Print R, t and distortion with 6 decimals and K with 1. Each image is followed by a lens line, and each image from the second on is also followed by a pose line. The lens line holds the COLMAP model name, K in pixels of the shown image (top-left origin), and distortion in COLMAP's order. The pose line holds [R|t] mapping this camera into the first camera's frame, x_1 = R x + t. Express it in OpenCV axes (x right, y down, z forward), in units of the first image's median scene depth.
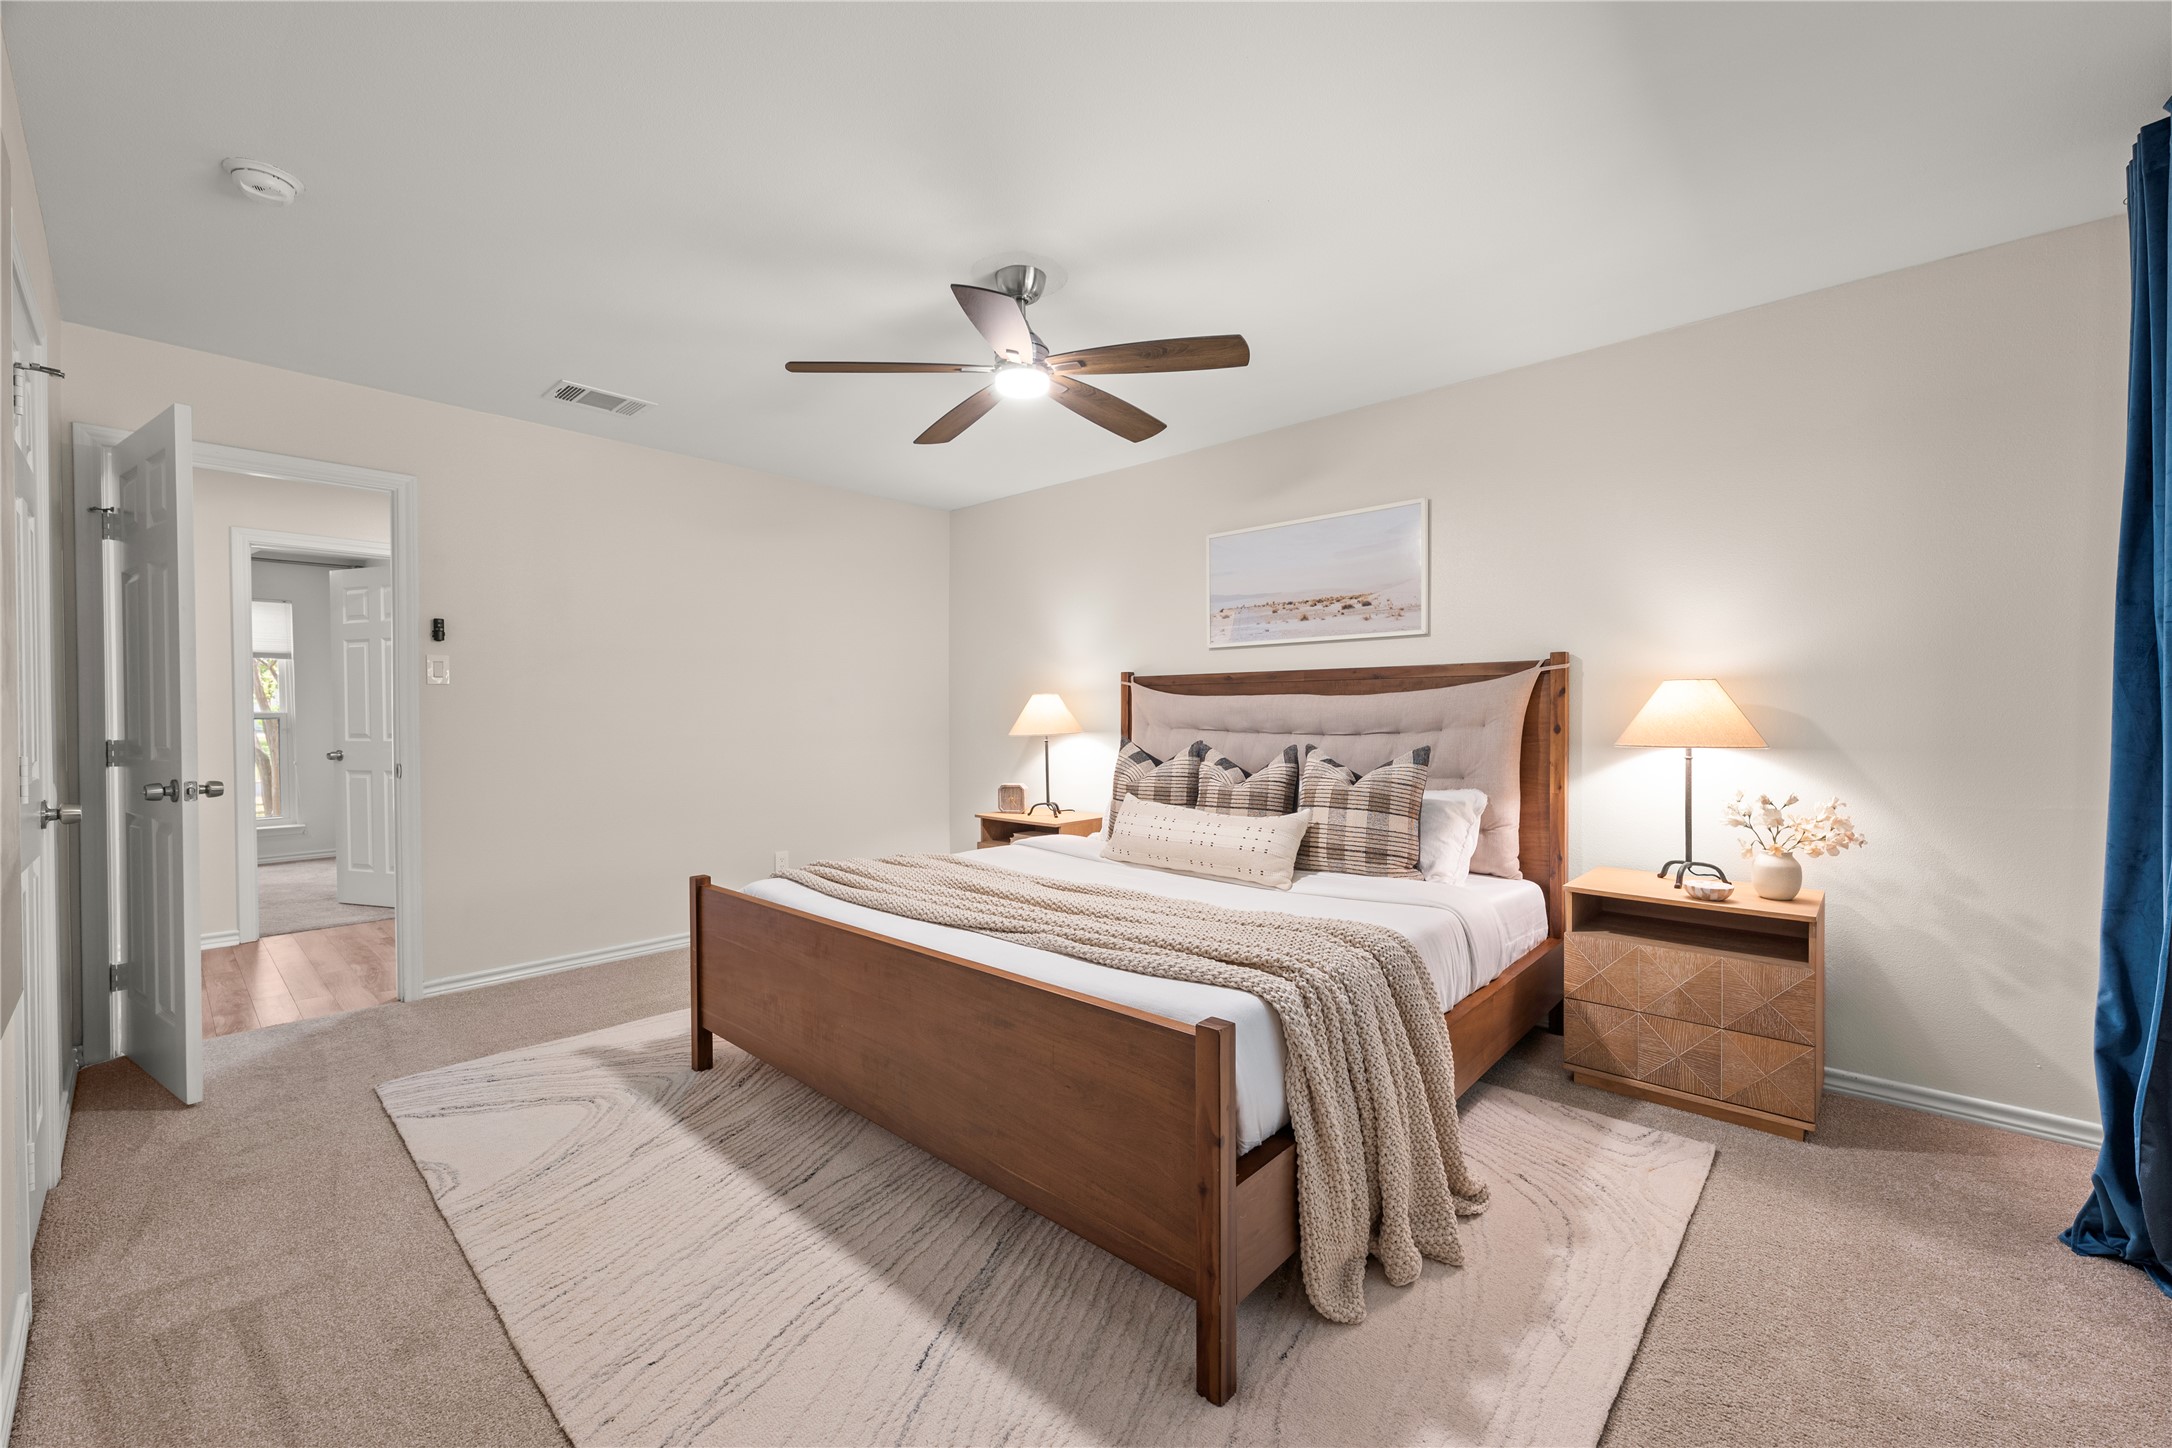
lens RADIAL K [[863.1, 0, 1118.4], [0, 863.1, 727.5], [0, 0, 1]] dist [-0.000921, -0.000037]
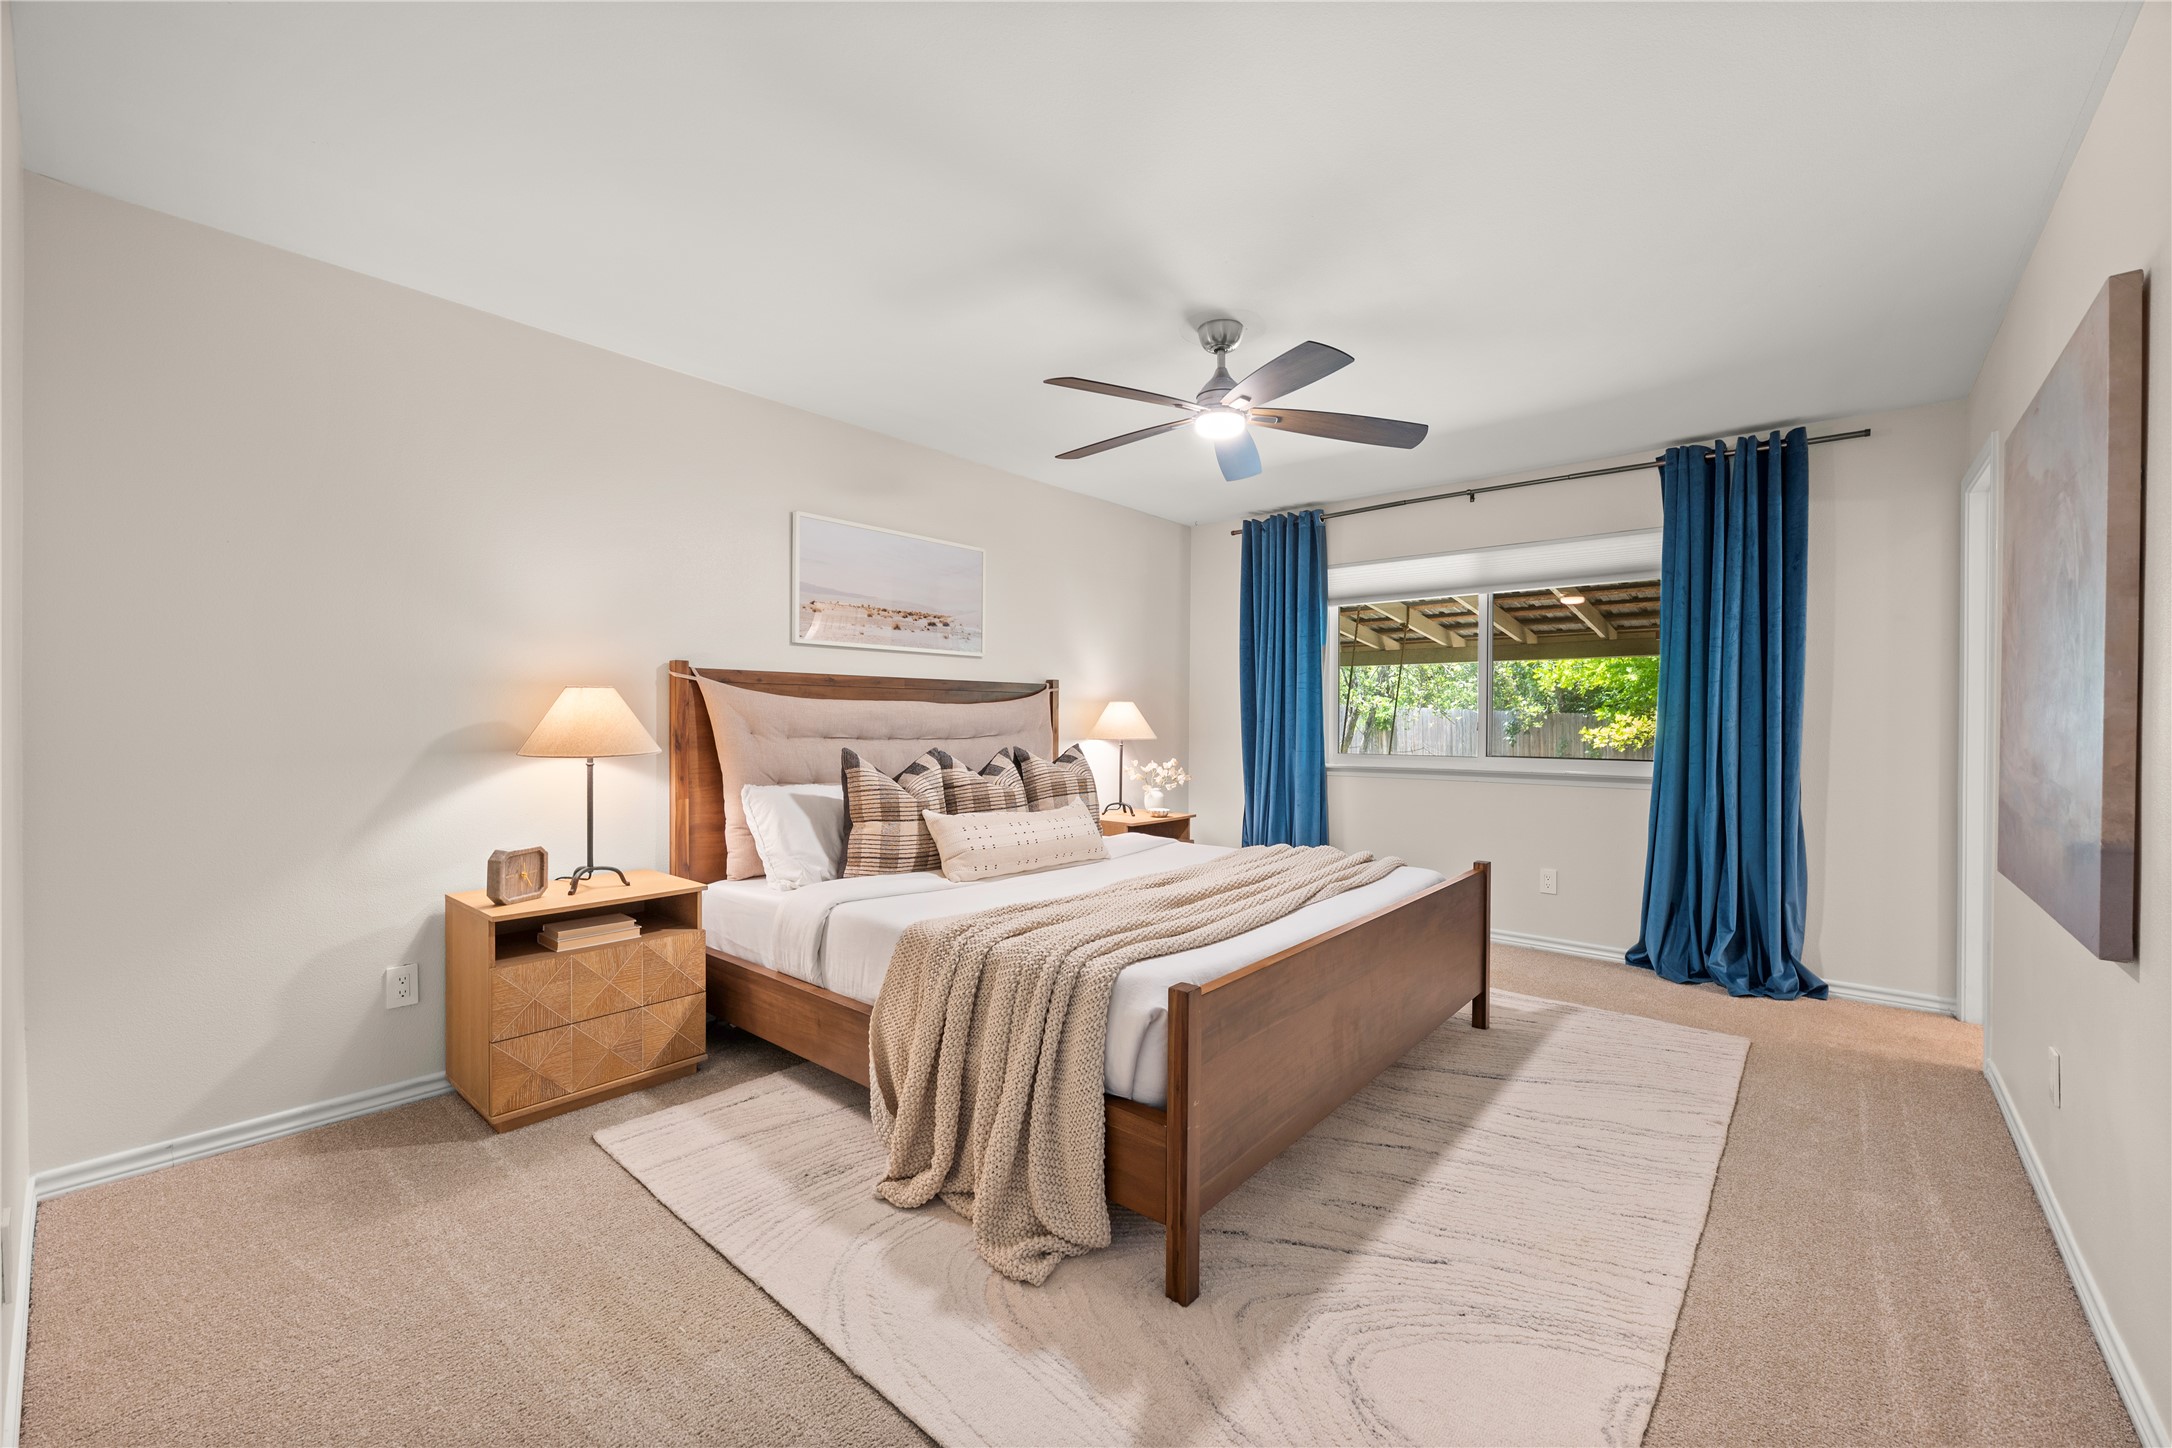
lens RADIAL K [[875.3, 0, 1084.0], [0, 875.3, 702.9], [0, 0, 1]] dist [-0.000109, 0.000152]
pose [[-0.022661, 0.028735, 0.999330, -0.854656], [0.020895, 0.999382, -0.028262, -0.003227], [-0.999525, 0.020241, -0.023248, 0.831698]]
